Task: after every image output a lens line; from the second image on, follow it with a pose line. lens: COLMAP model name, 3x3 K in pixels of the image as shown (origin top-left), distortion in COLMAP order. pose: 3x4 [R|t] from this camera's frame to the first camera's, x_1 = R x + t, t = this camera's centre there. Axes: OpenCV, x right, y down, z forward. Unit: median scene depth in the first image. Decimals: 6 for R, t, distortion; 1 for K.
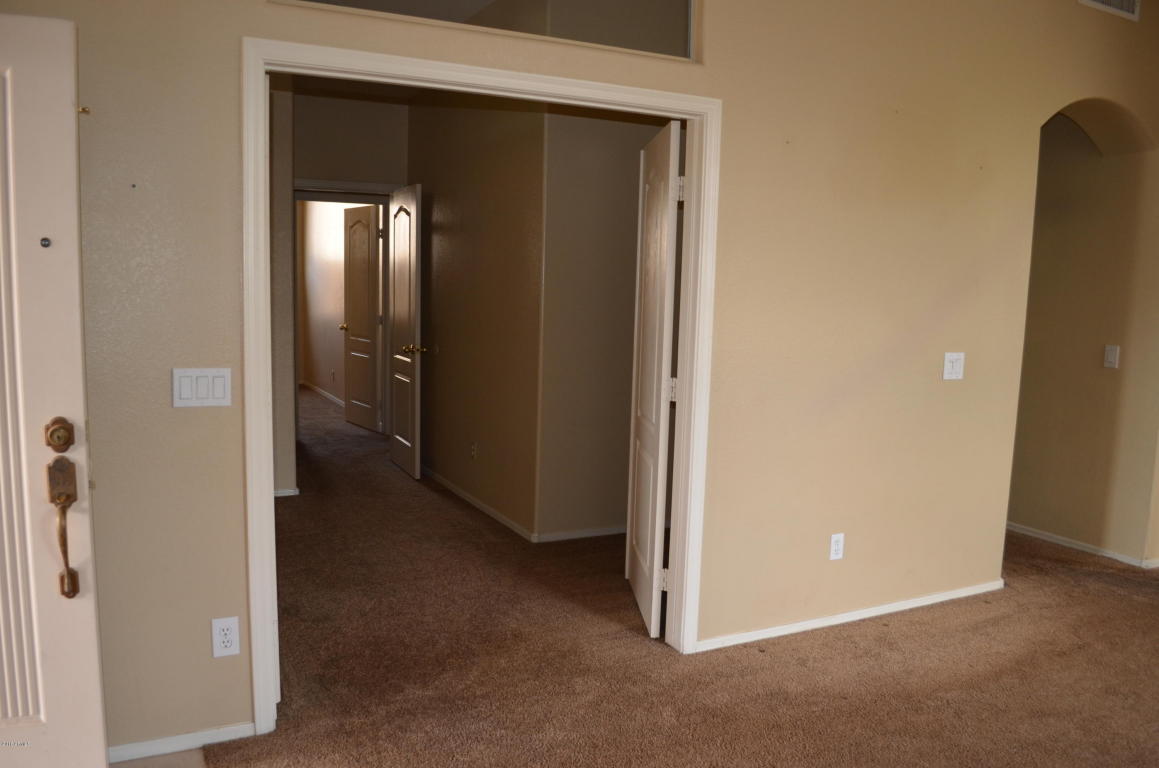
lens RADIAL K [[929.5, 0, 580.9], [0, 929.5, 392.1], [0, 0, 1]] dist [-0.054484, 0.001966]
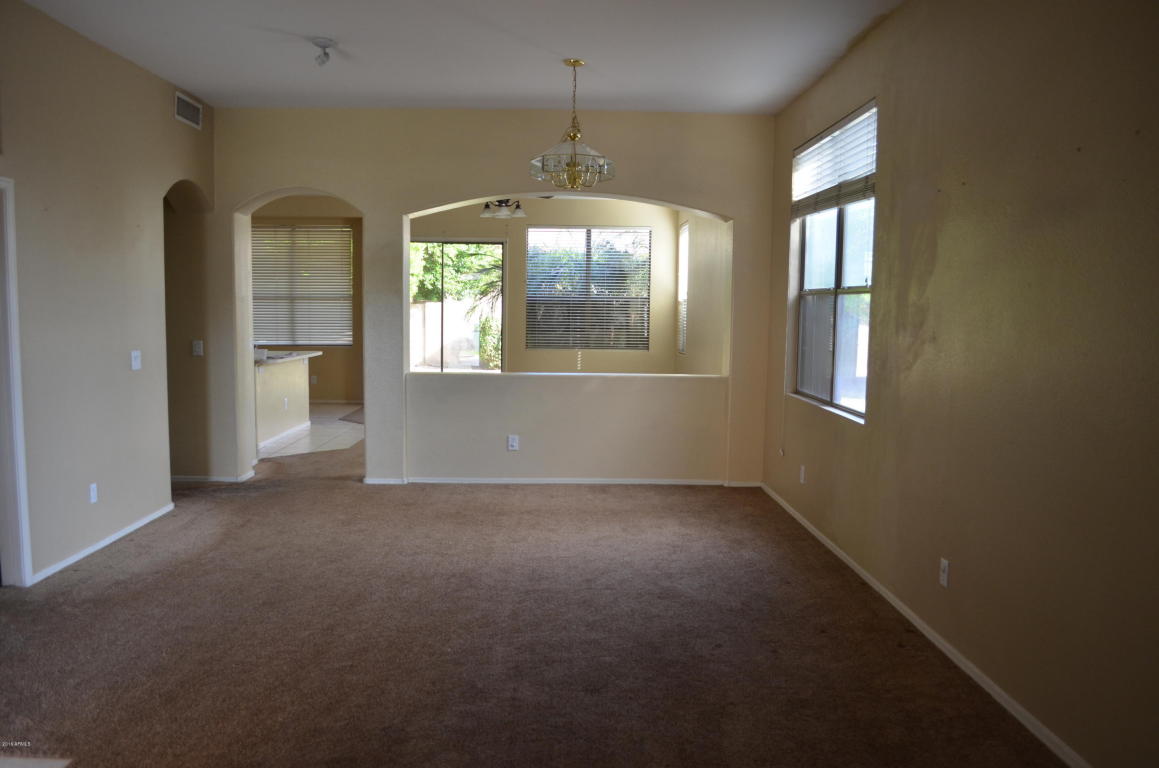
lens RADIAL K [[929.5, 0, 579.5], [0, 929.5, 384.4], [0, 0, 1]] dist [-0.054484, 0.001966]
pose [[0.454240, -0.100384, 0.885206, -0.632776], [0.109596, 0.992381, 0.056299, 0.004962], [-0.884112, 0.071441, 0.461781, -0.325148]]
